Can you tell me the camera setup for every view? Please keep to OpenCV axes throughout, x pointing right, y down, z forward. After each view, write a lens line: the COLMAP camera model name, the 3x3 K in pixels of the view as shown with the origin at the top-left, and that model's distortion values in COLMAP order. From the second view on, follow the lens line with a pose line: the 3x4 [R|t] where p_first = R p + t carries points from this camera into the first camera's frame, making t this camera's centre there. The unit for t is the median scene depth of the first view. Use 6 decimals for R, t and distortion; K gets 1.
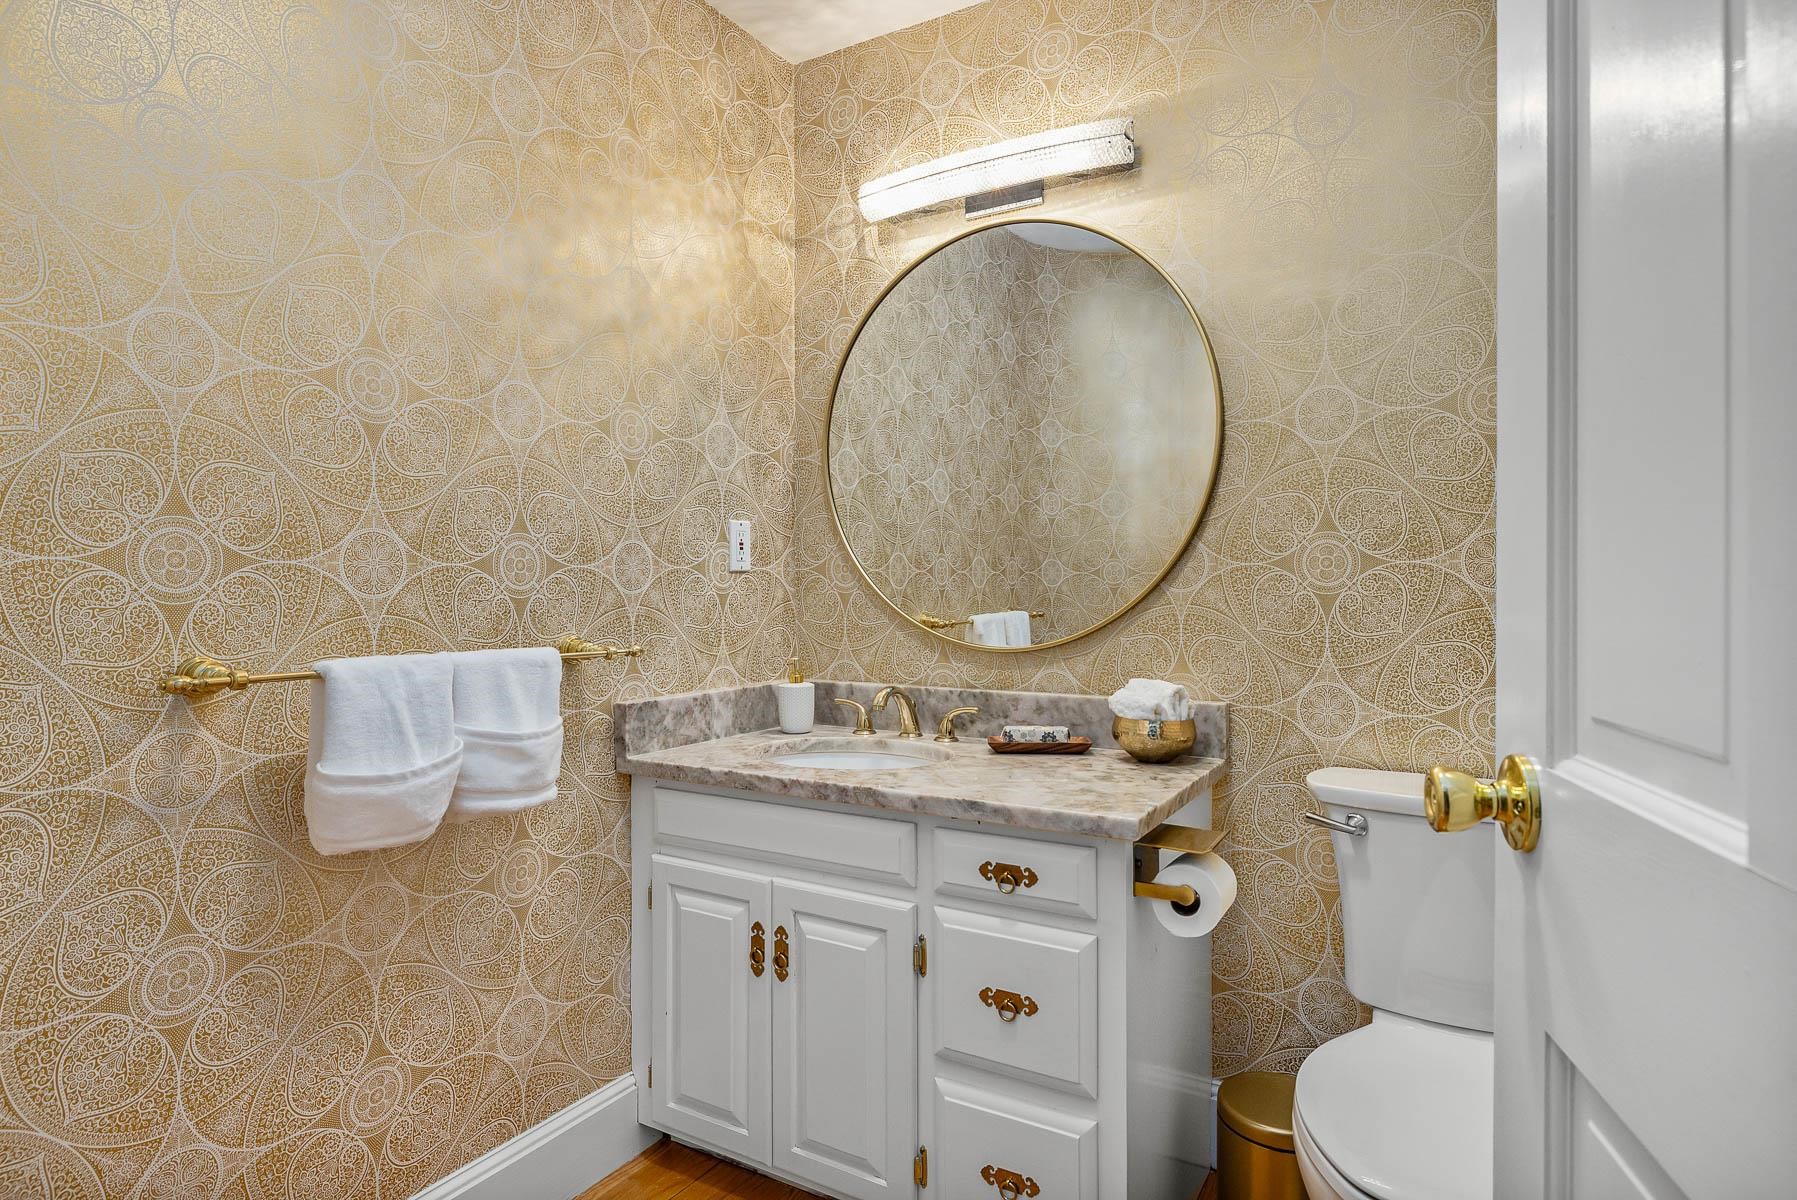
lens RADIAL K [[947.4, 0, 903.4], [0, 947.4, 593.0], [0, 0, 1]] dist [-0.011578, -0.001772]
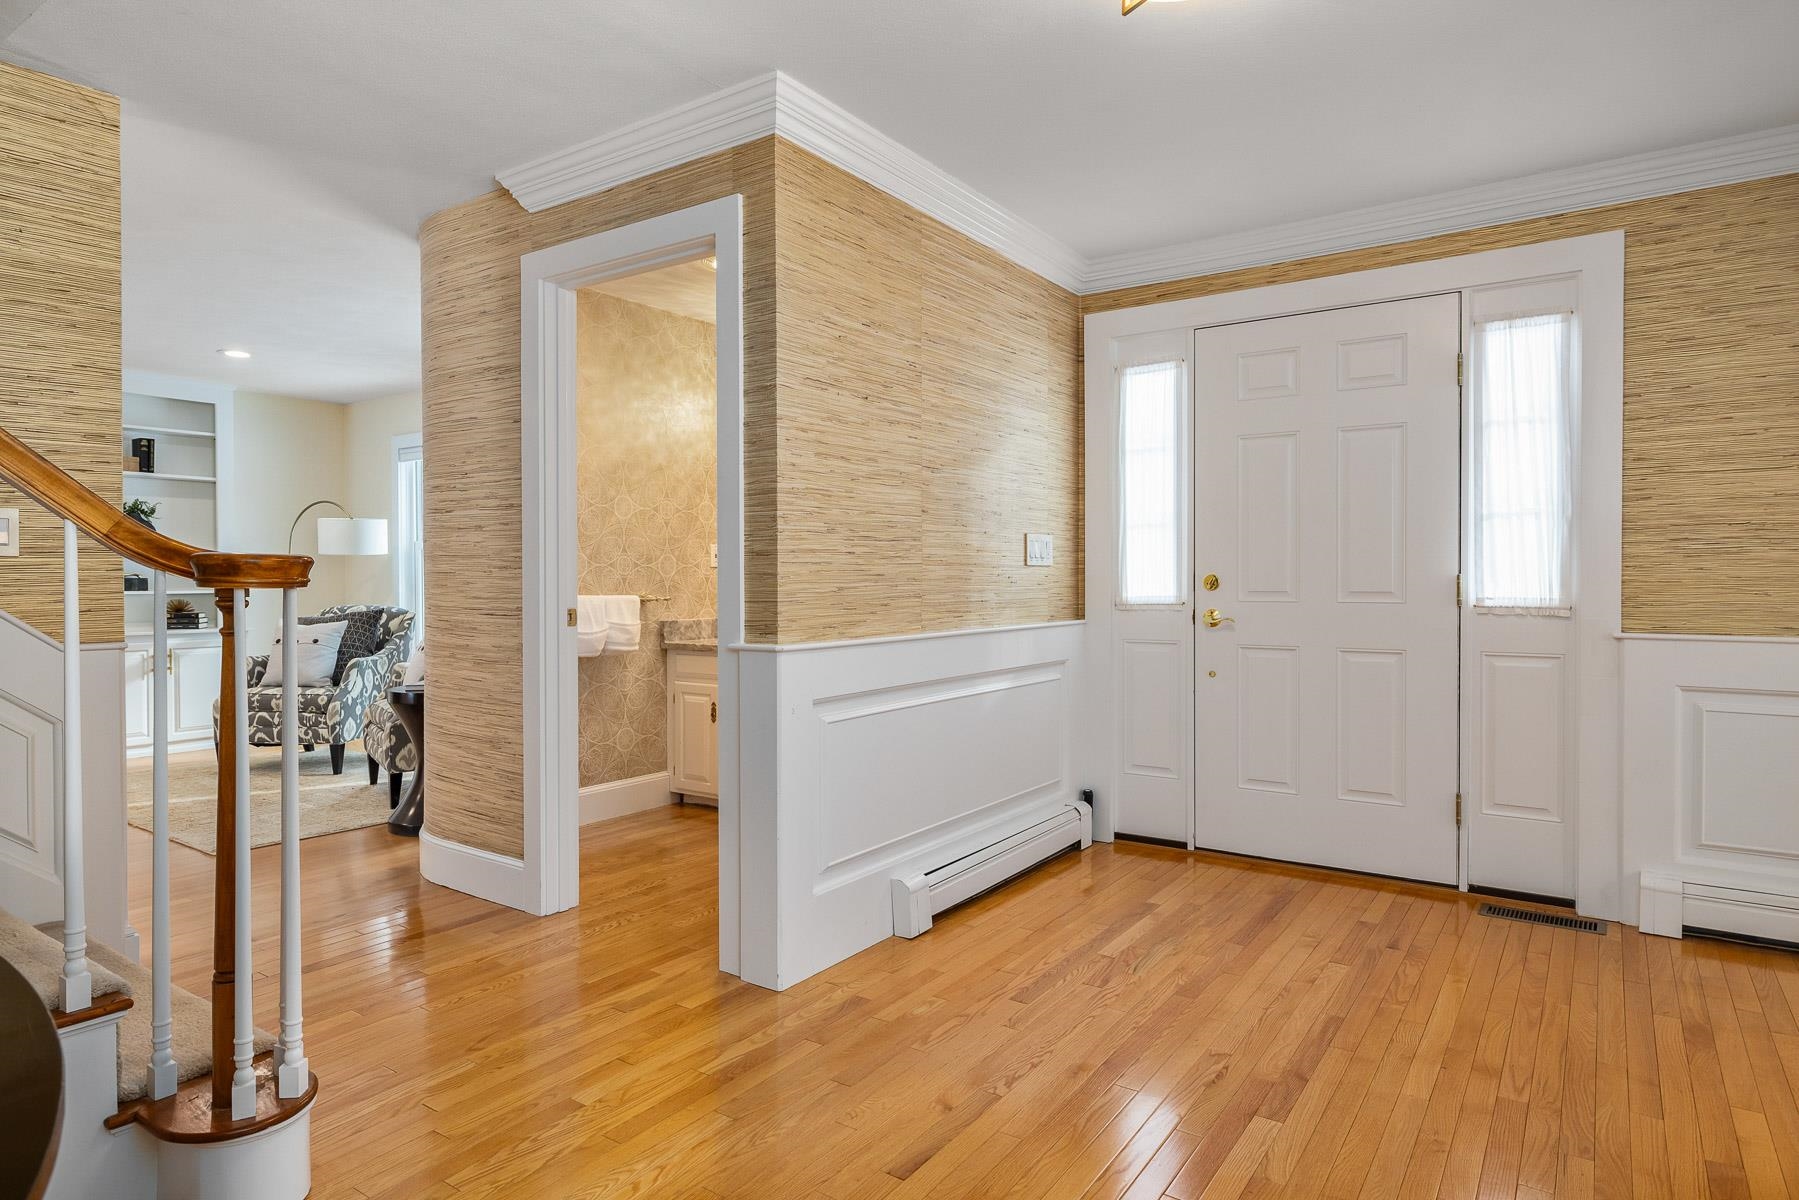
lens RADIAL K [[1020.7, 0, 901.6], [0, 1020.7, 593.1], [0, 0, 1]] dist [-0.006012, 0.000052]
pose [[0.996733, -0.001754, -0.080751, 0.546538], [0.002004, 0.999993, 0.003021, 0.038287], [0.080745, -0.003173, 0.996730, -1.628261]]
